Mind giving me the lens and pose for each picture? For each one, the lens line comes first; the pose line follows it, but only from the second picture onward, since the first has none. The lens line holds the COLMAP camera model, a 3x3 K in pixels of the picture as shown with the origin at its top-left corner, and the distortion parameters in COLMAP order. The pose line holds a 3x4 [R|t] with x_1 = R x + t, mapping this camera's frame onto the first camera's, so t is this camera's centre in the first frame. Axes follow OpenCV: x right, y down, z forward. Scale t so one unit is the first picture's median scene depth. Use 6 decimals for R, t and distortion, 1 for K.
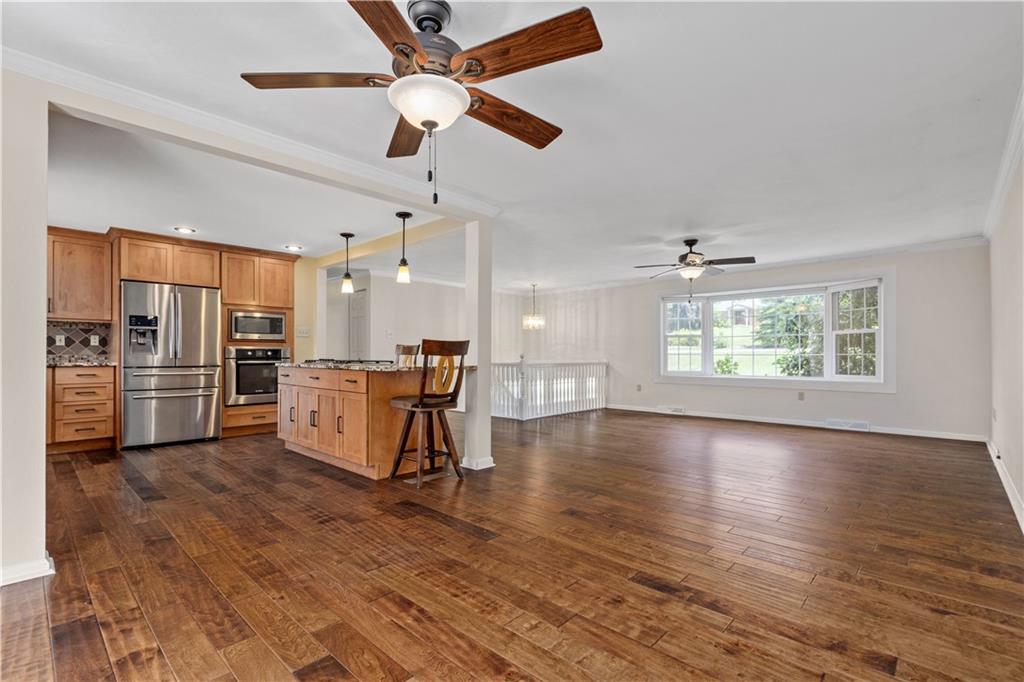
lens RADIAL K [[464.1, 0, 512.9], [0, 464.1, 353.4], [0, 0, 1]] dist [0.004696, -0.001452]
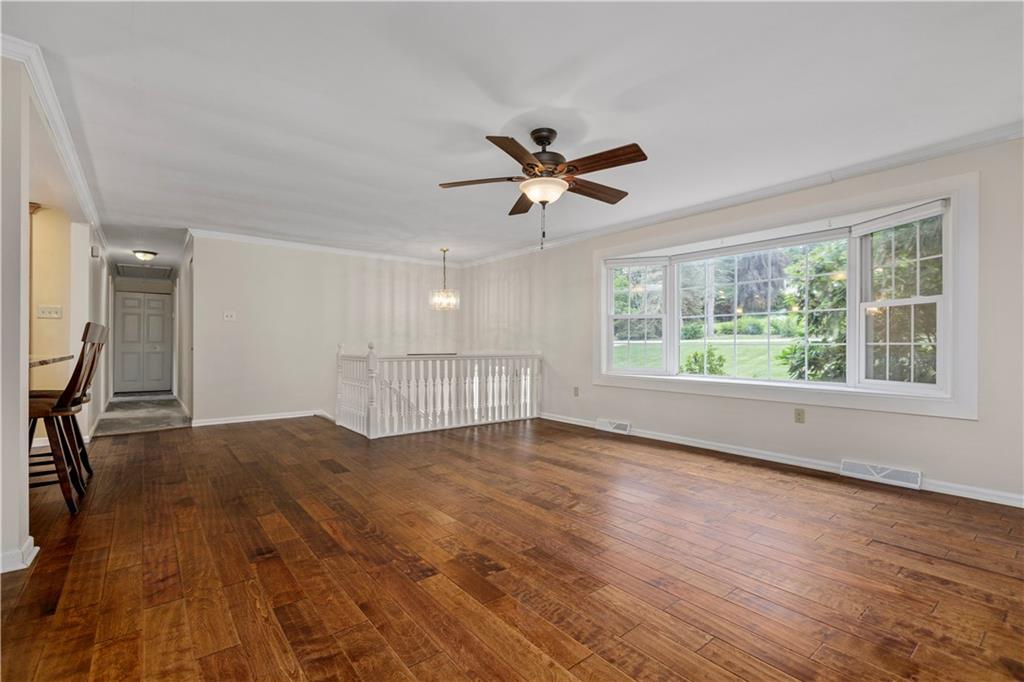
lens RADIAL K [[464.1, 0, 512.5], [0, 464.1, 342.5], [0, 0, 1]] dist [0.004696, -0.001452]
pose [[0.988718, 0.001259, -0.149781, 0.440487], [-0.001390, 0.999999, -0.000770, 0.002007], [0.149780, 0.000970, 0.988719, 0.465100]]
